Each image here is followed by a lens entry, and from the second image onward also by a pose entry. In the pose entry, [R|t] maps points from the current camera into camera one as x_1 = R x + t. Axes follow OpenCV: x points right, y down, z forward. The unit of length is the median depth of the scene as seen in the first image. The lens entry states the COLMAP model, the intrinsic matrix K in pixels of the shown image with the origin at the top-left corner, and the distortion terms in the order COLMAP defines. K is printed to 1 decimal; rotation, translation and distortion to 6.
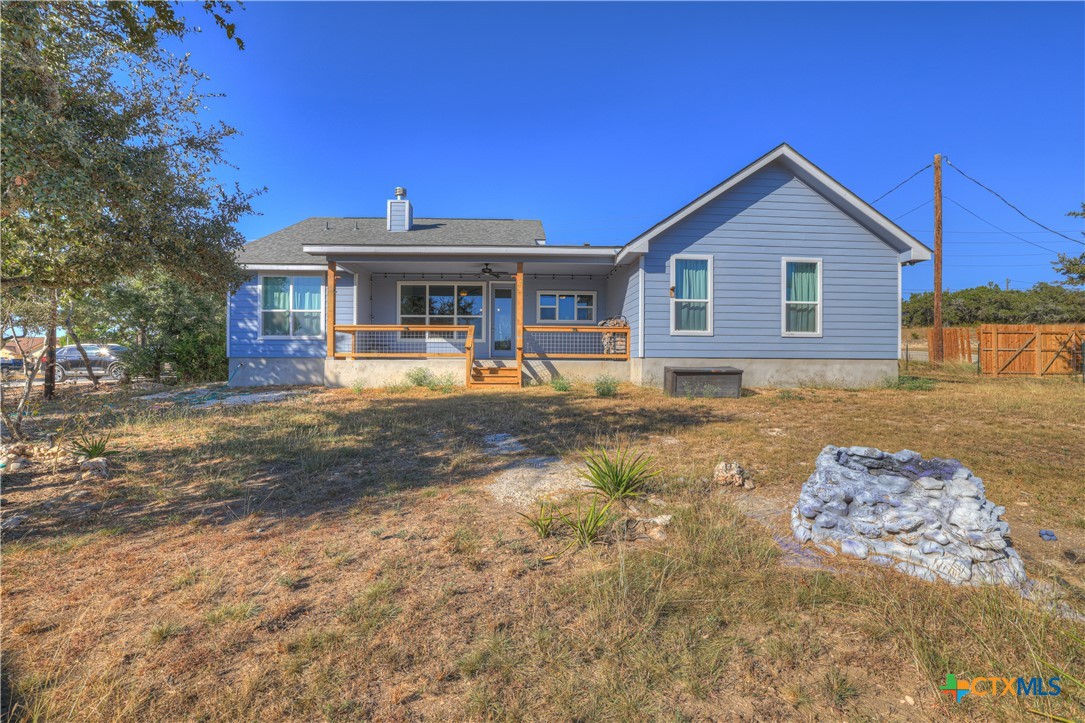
lens RADIAL K [[461.1, 0, 539.0], [0, 461.1, 366.1], [0, 0, 1]] dist [-0.033040, 0.011291]
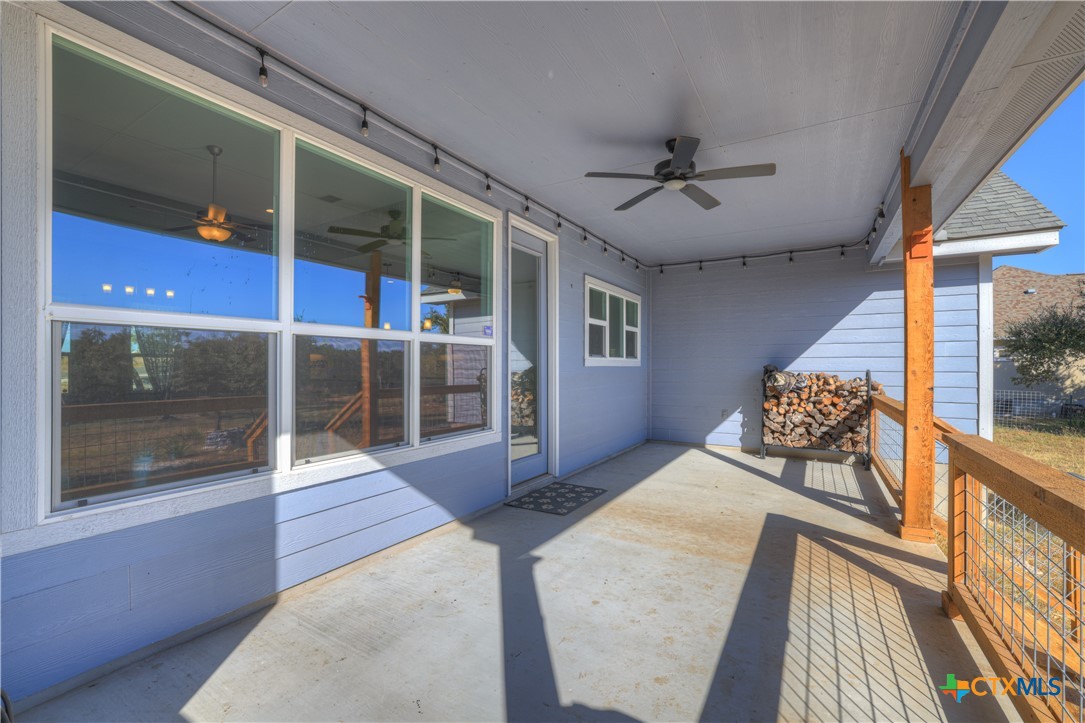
lens RADIAL K [[461.1, 0, 536.3], [0, 461.1, 364.1], [0, 0, 1]] dist [-0.033040, 0.011291]
pose [[0.567862, -0.003689, 0.823116, -0.419551], [0.003749, 0.999991, 0.001895, -0.126490], [-0.823115, 0.002010, 0.567871, 1.091436]]
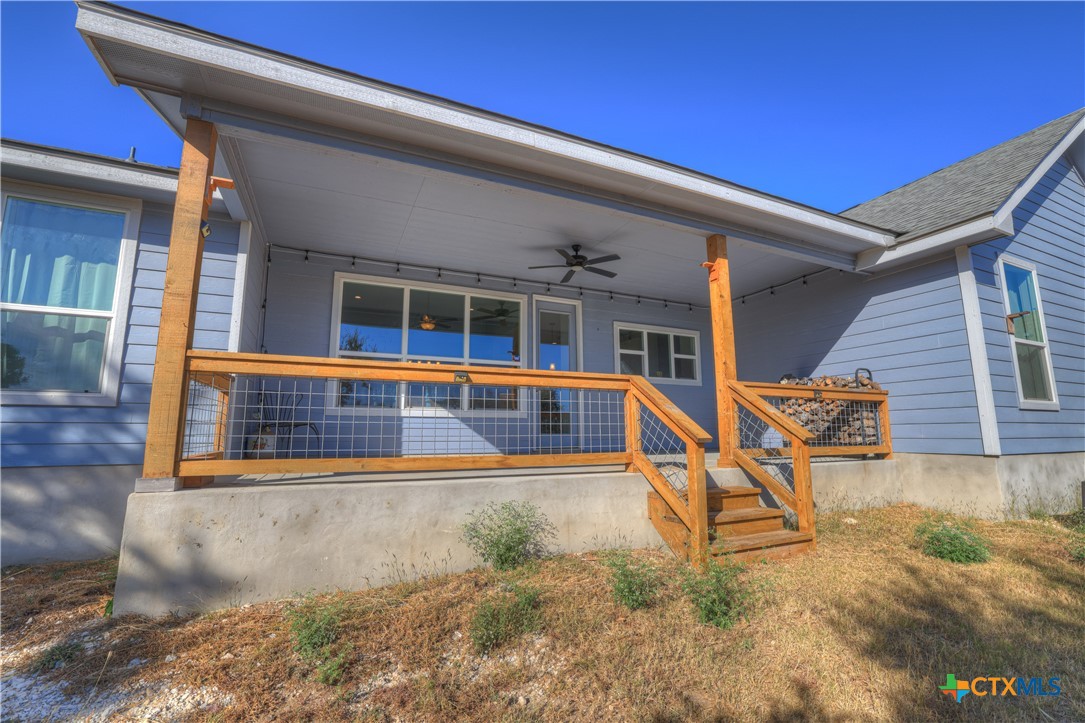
lens RADIAL K [[461.1, 0, 541.7], [0, 461.1, 362.7], [0, 0, 1]] dist [-0.033040, 0.011291]
pose [[0.931960, 0.051143, 0.358937, -0.361392], [0.006807, 0.987359, -0.158356, -0.041005], [-0.362498, 0.150024, 0.919830, 0.711936]]
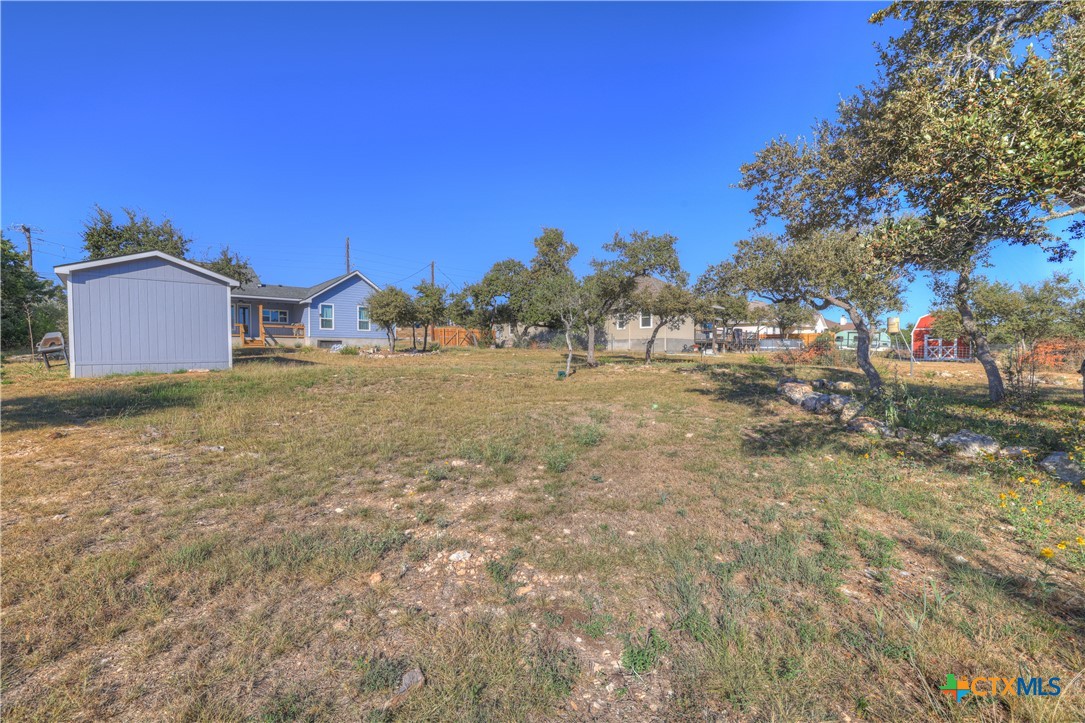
lens RADIAL K [[461.1, 0, 529.9], [0, 461.1, 362.8], [0, 0, 1]] dist [-0.033040, 0.011291]
pose [[0.776591, -0.016903, 0.629778, -0.530829], [0.010912, 0.999851, 0.013381, 0.123251], [-0.629910, -0.003520, 0.776660, -2.166554]]
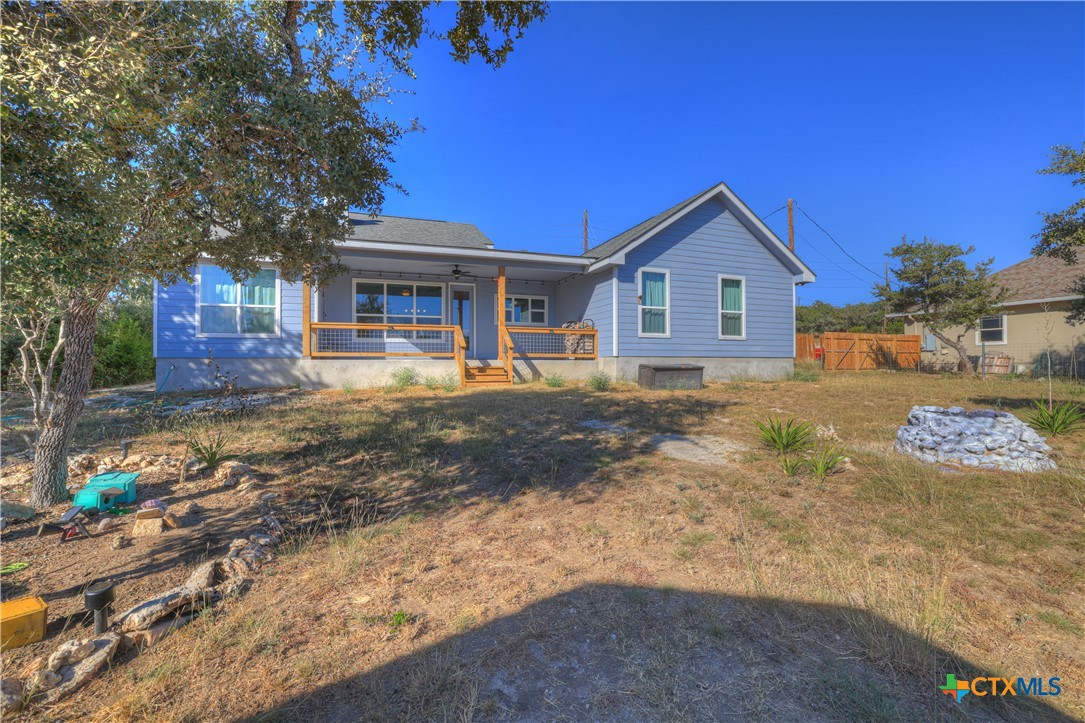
lens RADIAL K [[461.1, 0, 533.6], [0, 461.1, 366.0], [0, 0, 1]] dist [-0.033040, 0.011291]
pose [[0.956951, -0.005891, 0.290190, -0.292878], [0.008147, 0.999945, -0.006570, 0.010552], [-0.290135, 0.008651, 0.956947, -0.028082]]
